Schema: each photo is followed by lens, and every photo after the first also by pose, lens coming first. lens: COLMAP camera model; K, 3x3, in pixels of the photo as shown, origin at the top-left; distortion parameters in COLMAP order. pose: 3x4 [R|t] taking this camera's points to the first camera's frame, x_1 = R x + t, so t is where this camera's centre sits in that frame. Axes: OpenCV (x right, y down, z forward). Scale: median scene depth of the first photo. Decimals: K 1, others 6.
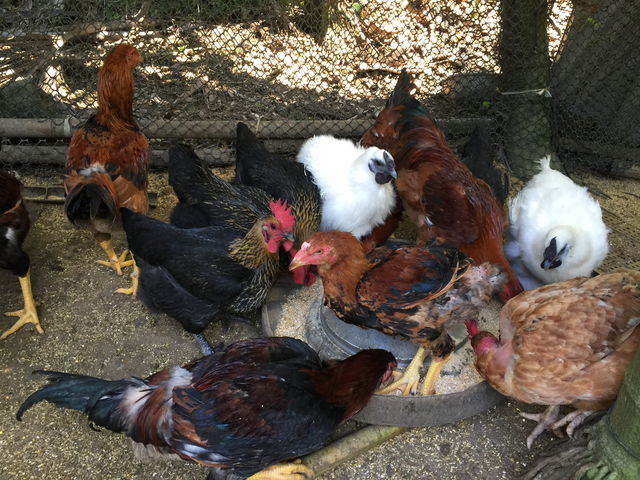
lens RADIAL K [[548.5, 0, 320.0], [0, 548.5, 244.2], [0, 0, 1]] dist [0.054579, -0.062305]
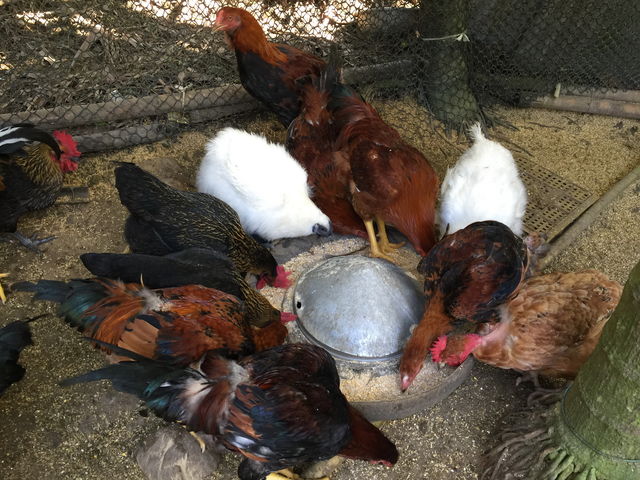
lens RADIAL K [[548.5, 0, 318.3], [0, 548.5, 237.6], [0, 0, 1]] dist [0.054579, -0.062305]
pose [[0.974983, -0.131677, 0.179079, -0.082954], [0.087320, 0.967774, 0.236197, -0.176522], [-0.204409, -0.214651, 0.955061, 0.002537]]
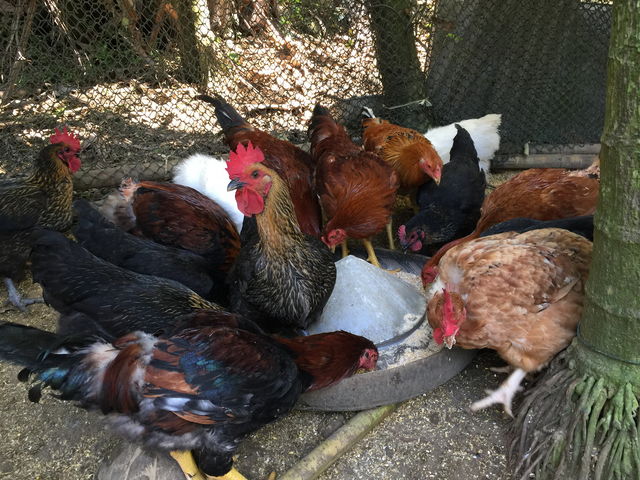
lens RADIAL K [[548.5, 0, 319.0], [0, 548.5, 242.4], [0, 0, 1]] dist [0.054579, -0.062305]
pose [[0.963129, -0.168079, 0.210076, -0.075139], [0.191044, 0.977056, -0.094144, 0.060432], [-0.189433, 0.130806, 0.973142, 0.006041]]
